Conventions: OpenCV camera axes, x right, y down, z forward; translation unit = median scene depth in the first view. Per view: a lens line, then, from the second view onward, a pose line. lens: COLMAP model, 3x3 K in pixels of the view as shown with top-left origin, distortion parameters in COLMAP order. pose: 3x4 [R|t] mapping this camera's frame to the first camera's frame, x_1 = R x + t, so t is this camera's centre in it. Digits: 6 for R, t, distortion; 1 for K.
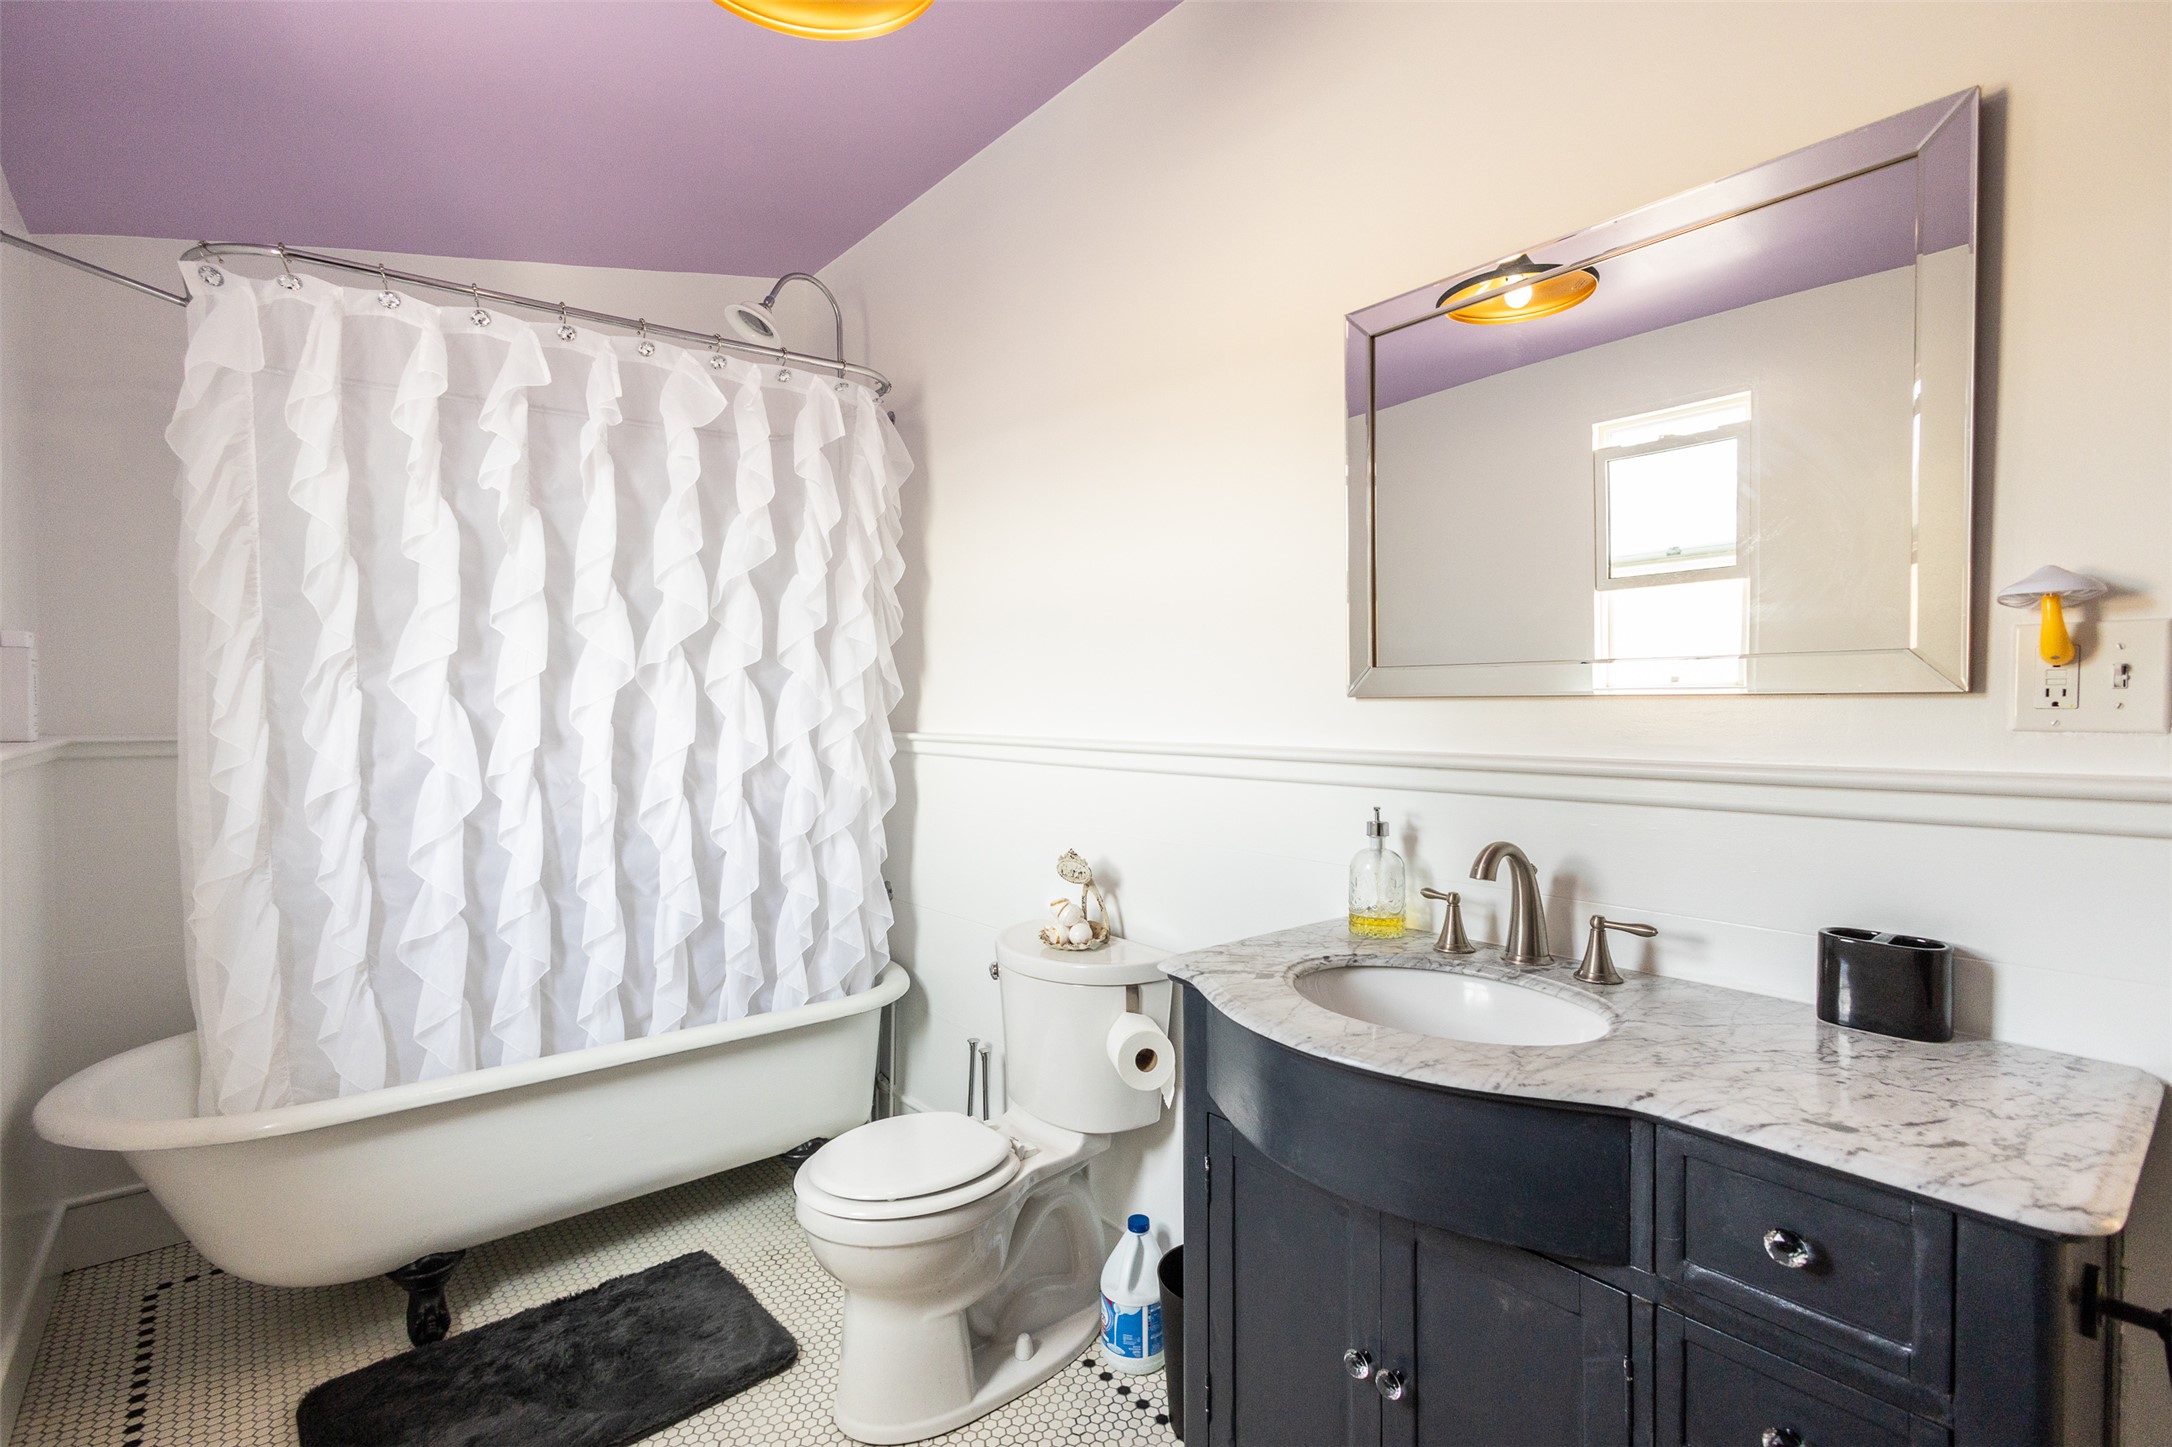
lens RADIAL K [[1039.5, 0, 1076.8], [0, 1039.5, 713.9], [0, 0, 1]] dist [0.019967, -0.009732]
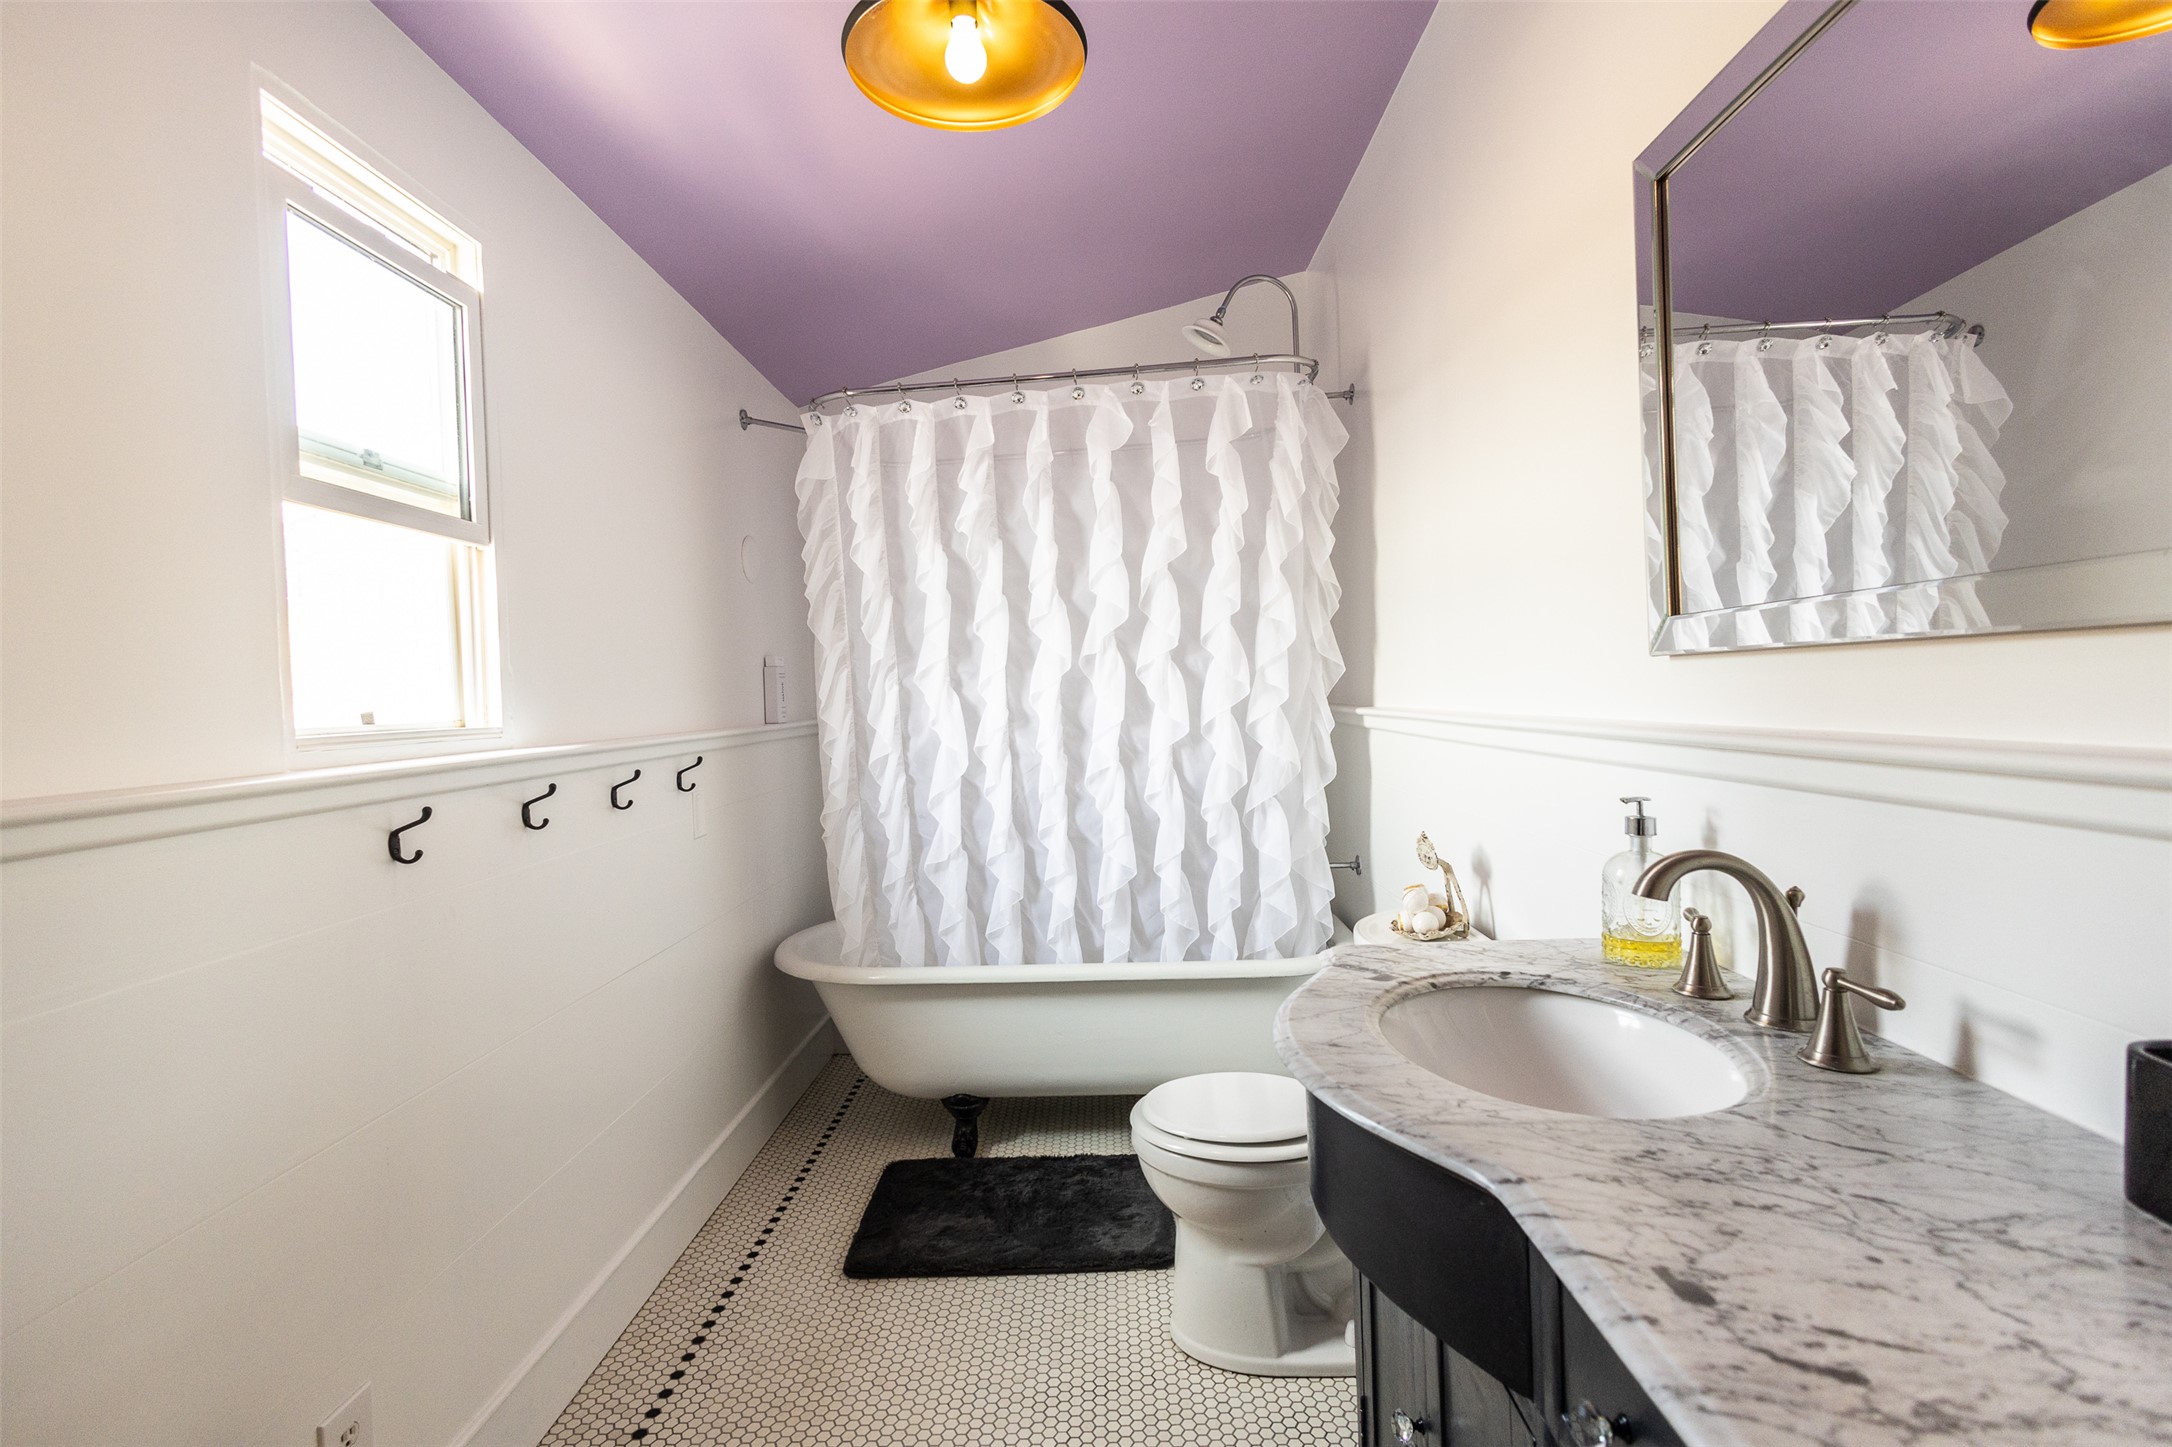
lens RADIAL K [[1039.5, 0, 1076.8], [0, 1039.5, 713.9], [0, 0, 1]] dist [0.019967, -0.009732]
pose [[0.726246, -0.011792, -0.687333, 0.435353], [0.029626, 0.999461, 0.014157, 0.002887], [0.686796, -0.030645, 0.726204, 0.124764]]
